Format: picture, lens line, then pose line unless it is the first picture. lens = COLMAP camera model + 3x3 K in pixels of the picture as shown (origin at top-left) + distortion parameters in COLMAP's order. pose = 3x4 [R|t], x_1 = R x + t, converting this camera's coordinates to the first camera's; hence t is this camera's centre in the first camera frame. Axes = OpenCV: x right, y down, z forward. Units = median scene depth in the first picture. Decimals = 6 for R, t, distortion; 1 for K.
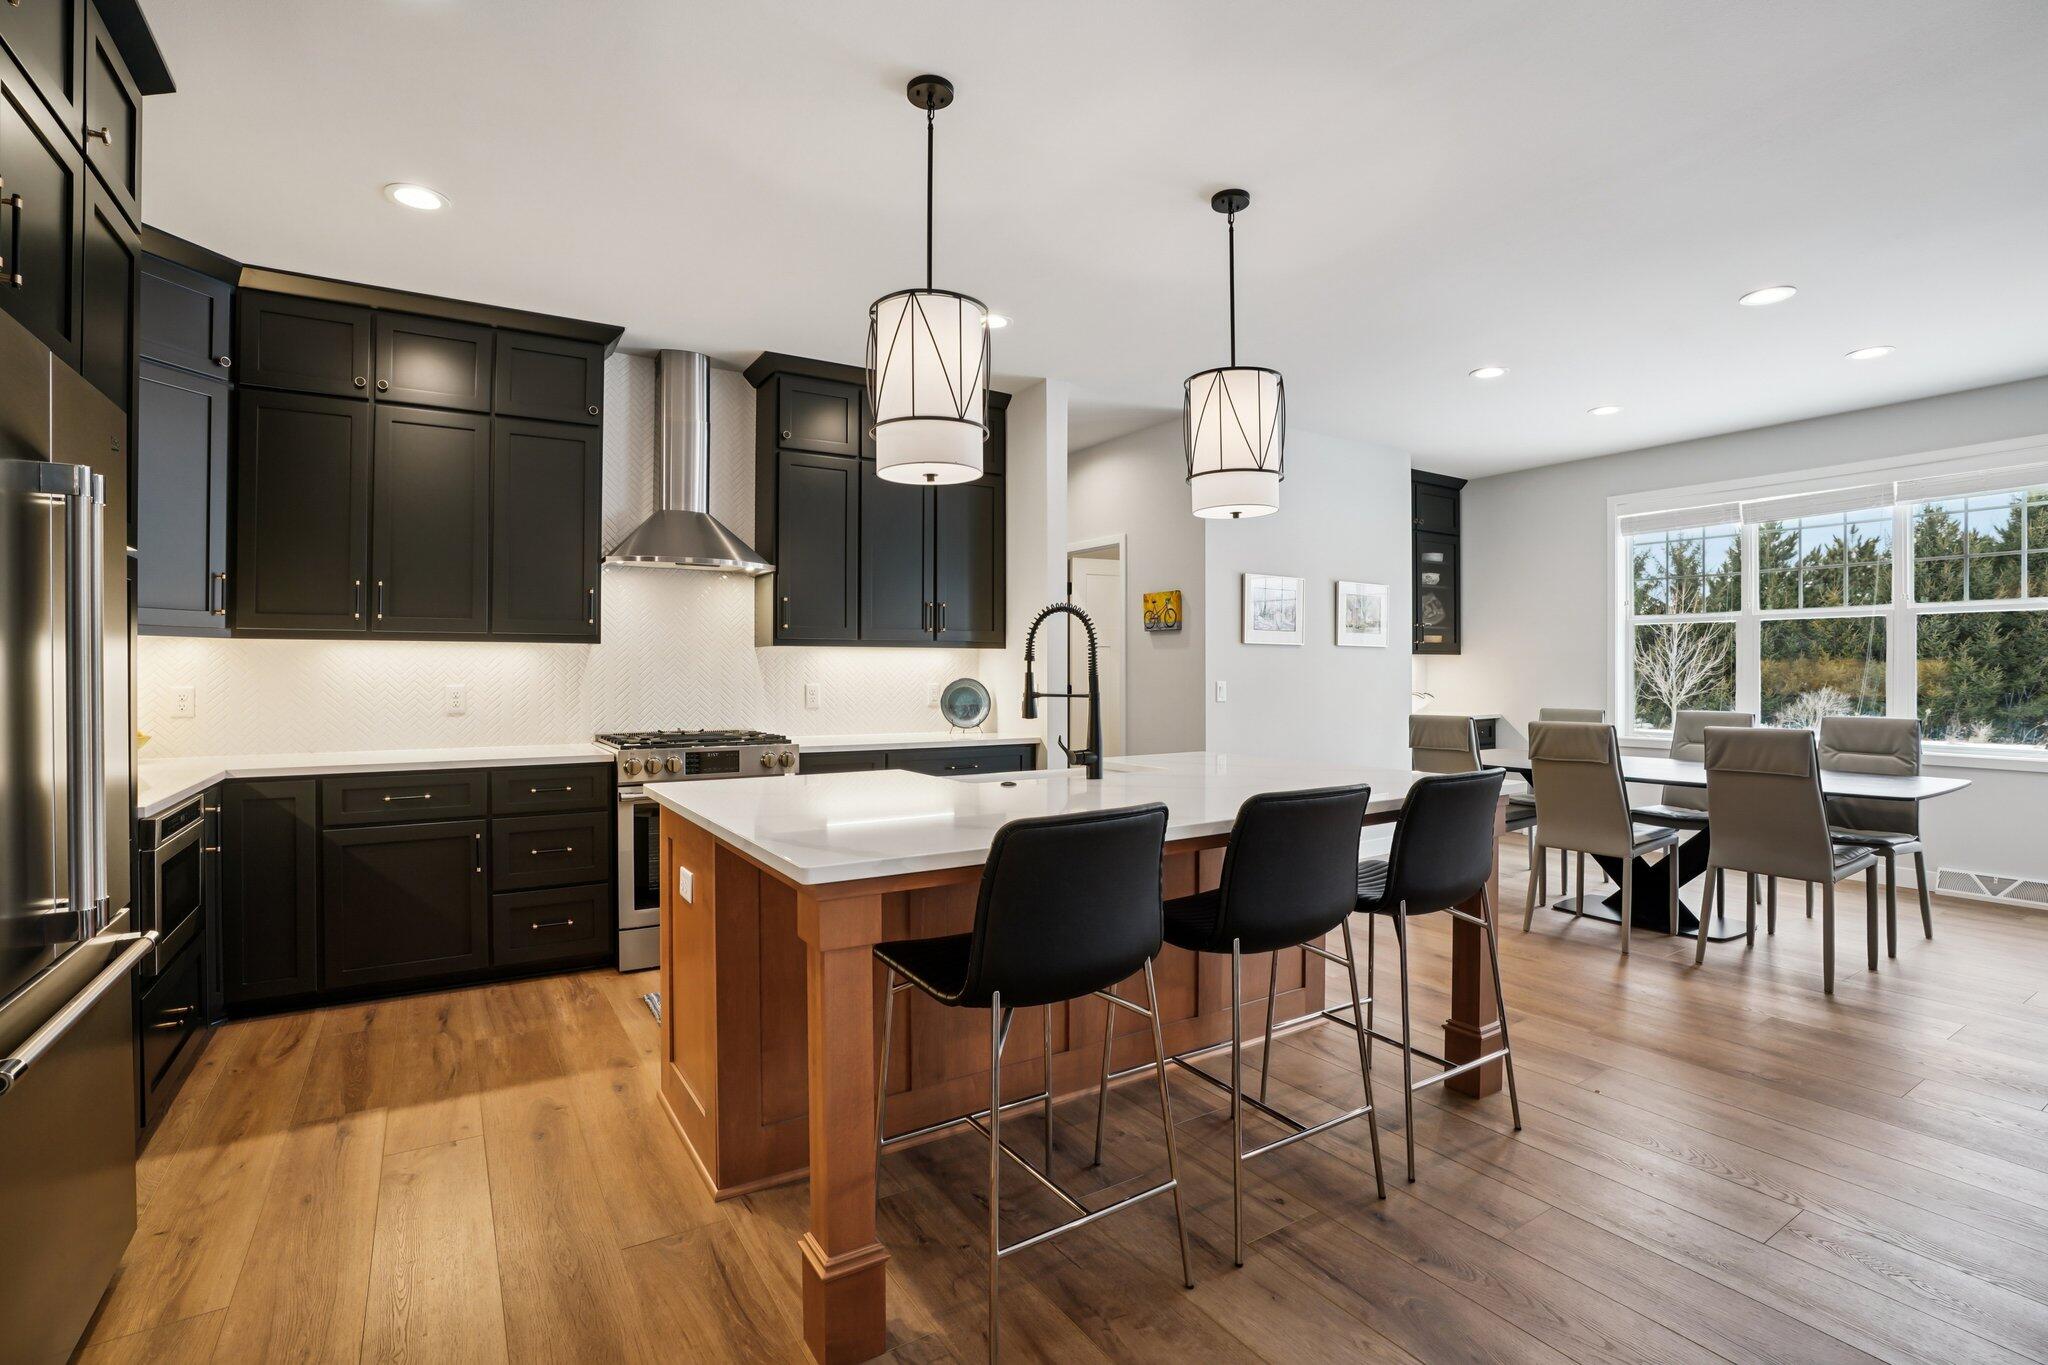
lens RADIAL K [[937.9, 0, 1041.7], [0, 937.9, 670.6], [0, 0, 1]] dist [-0.001389, 0.000146]
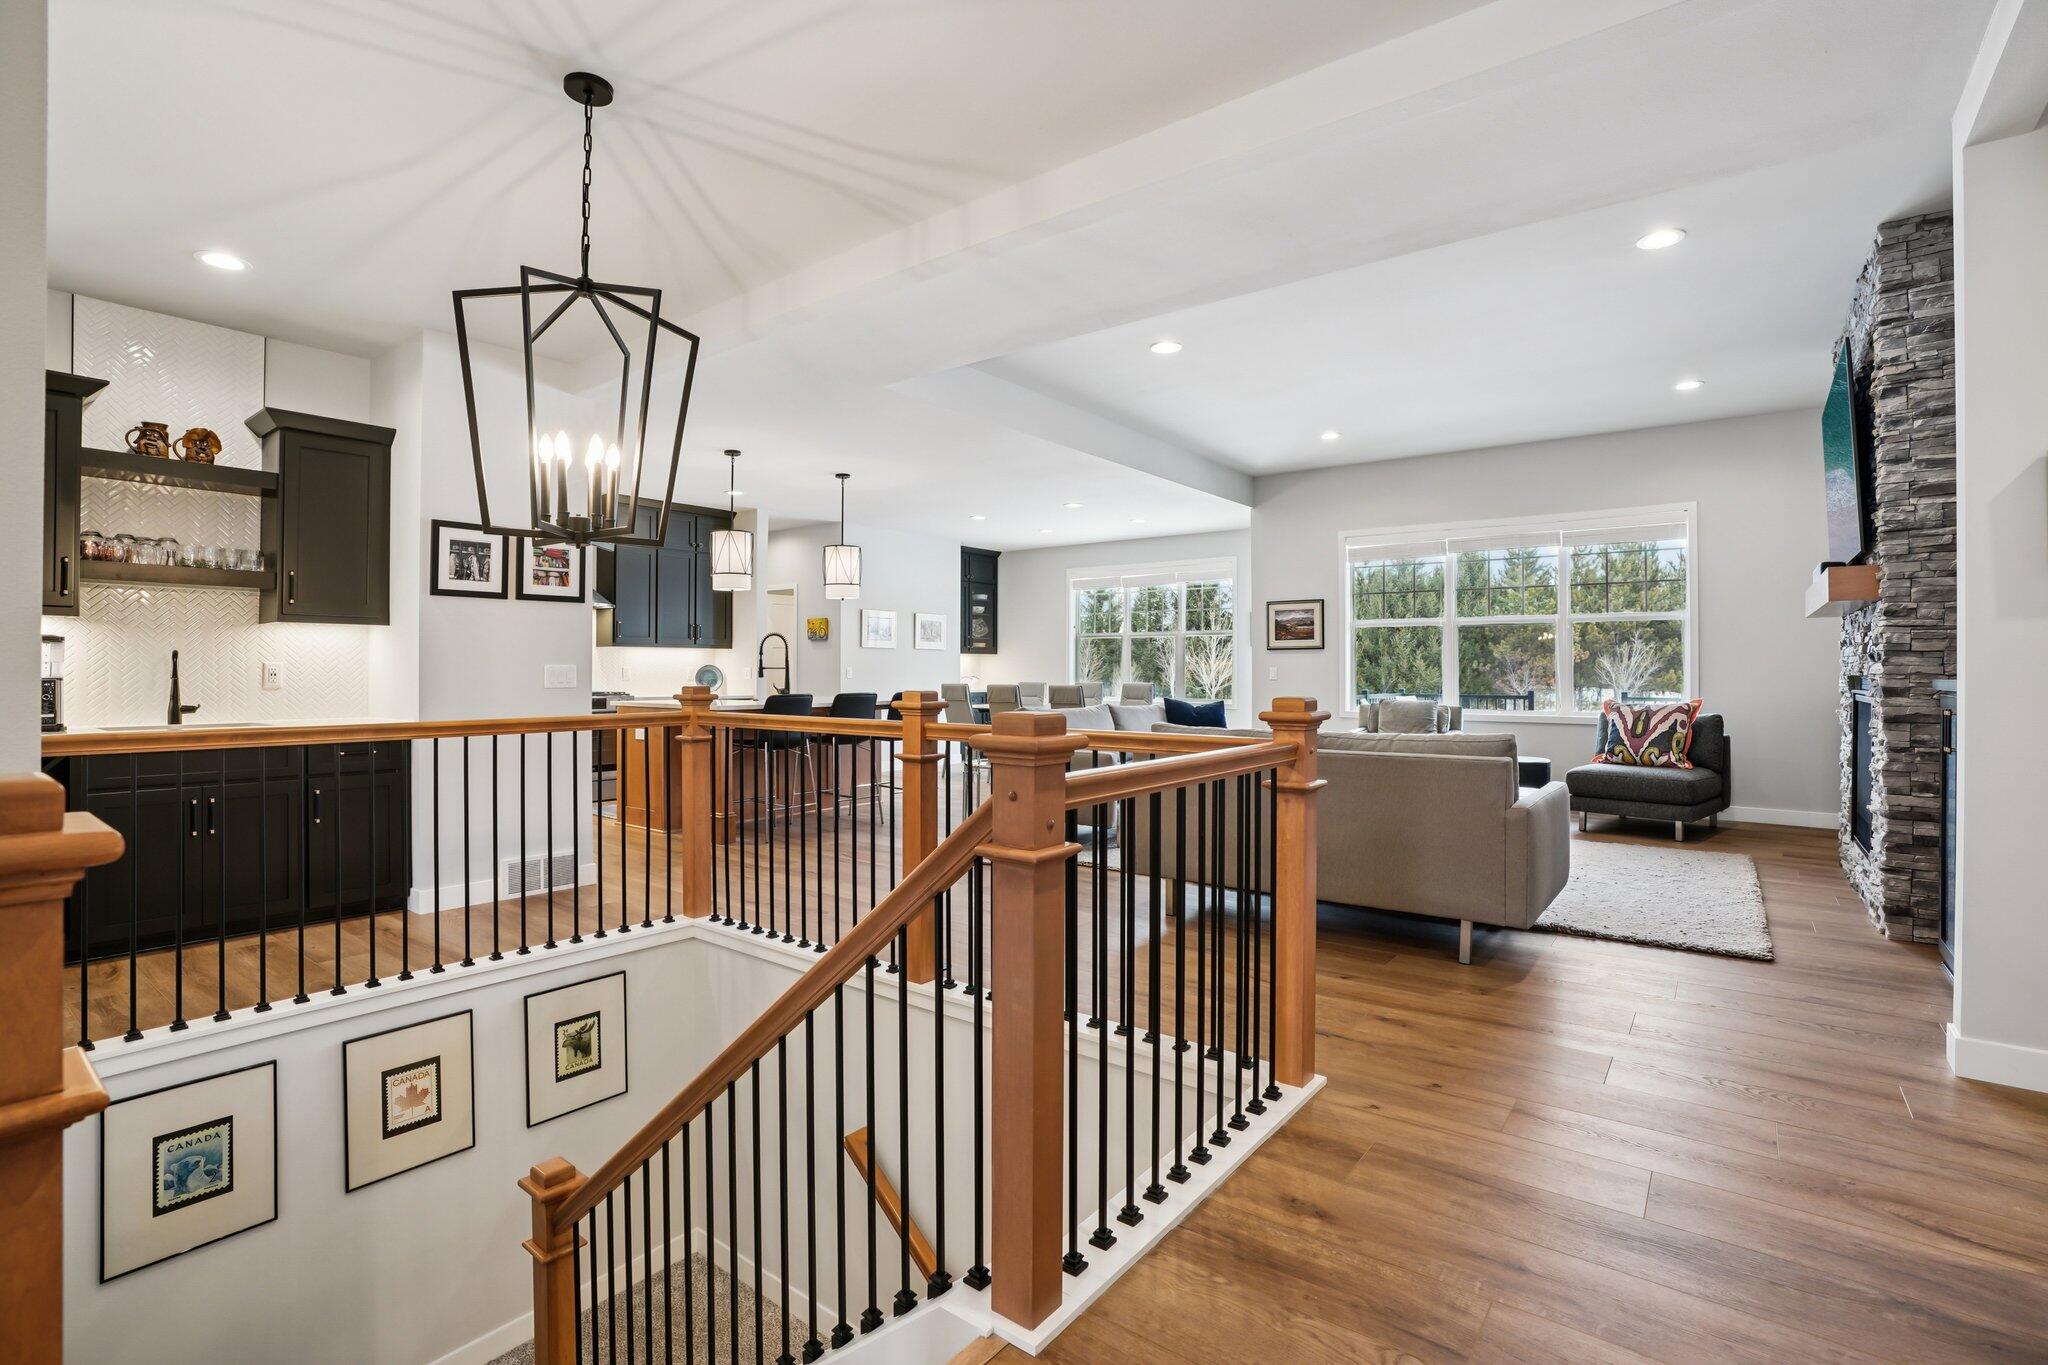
lens RADIAL K [[937.9, 0, 1041.7], [0, 937.9, 670.6], [0, 0, 1]] dist [-0.001389, 0.000146]
pose [[0.937591, 0.001598, 0.347737, -0.124432], [-0.001990, 0.999998, 0.000771, 0.020017], [-0.347735, -0.001415, 0.937592, -1.105001]]
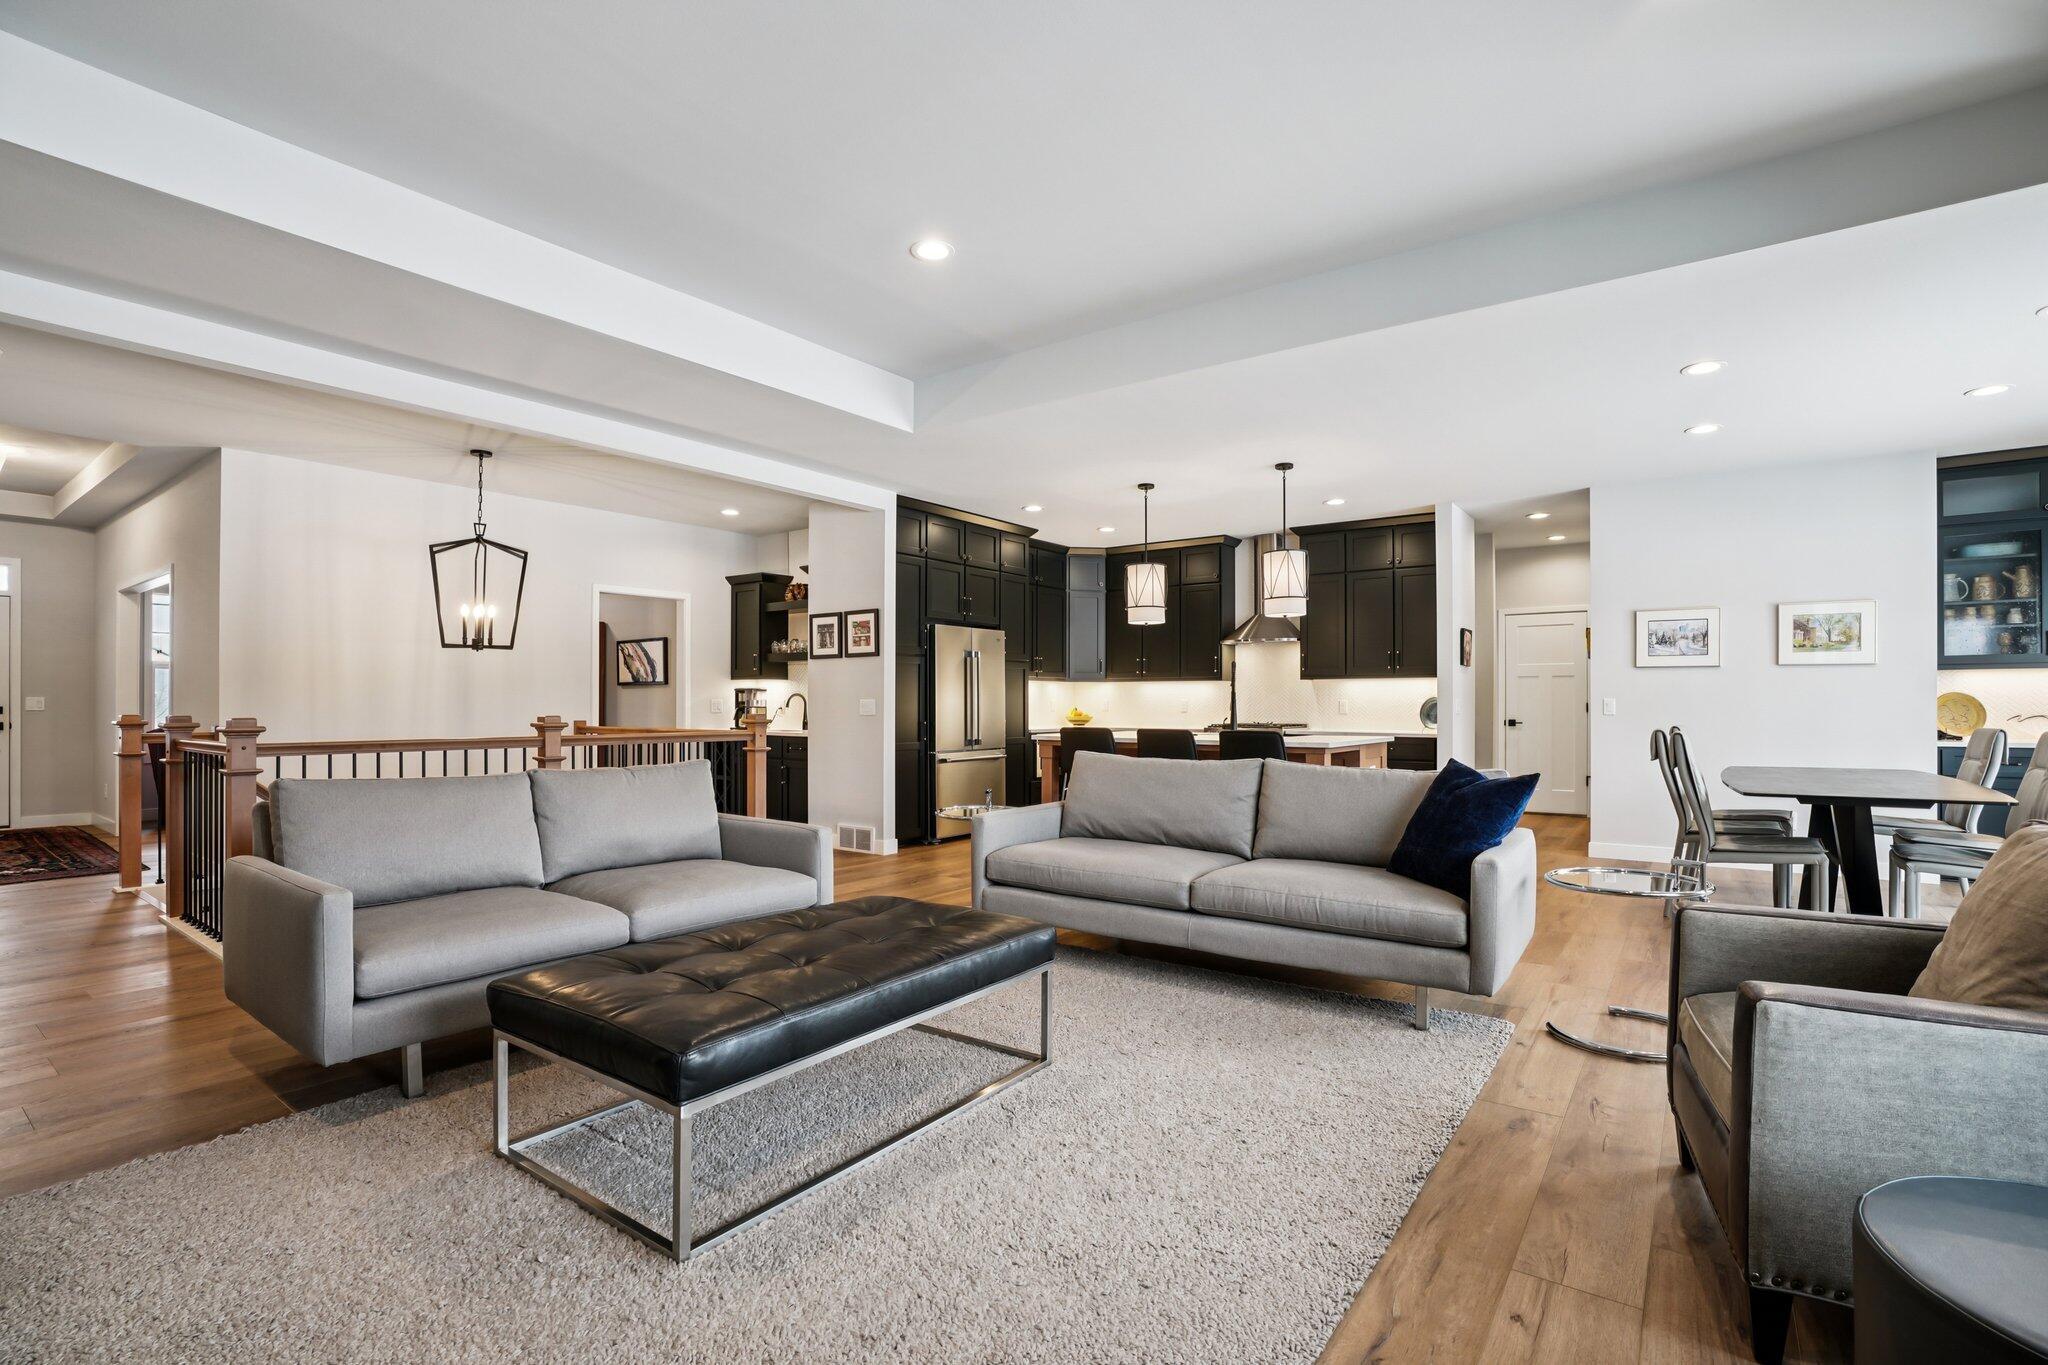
lens RADIAL K [[954.0, 0, 1026.7], [0, 954.0, 695.2], [0, 0, 1]] dist [-0.034146, 0.000017]
pose [[0.358876, -0.010997, -0.933321, 1.336258], [0.000285, 0.999932, -0.011672, 0.027130], [0.933385, 0.003923, 0.358855, -0.212869]]
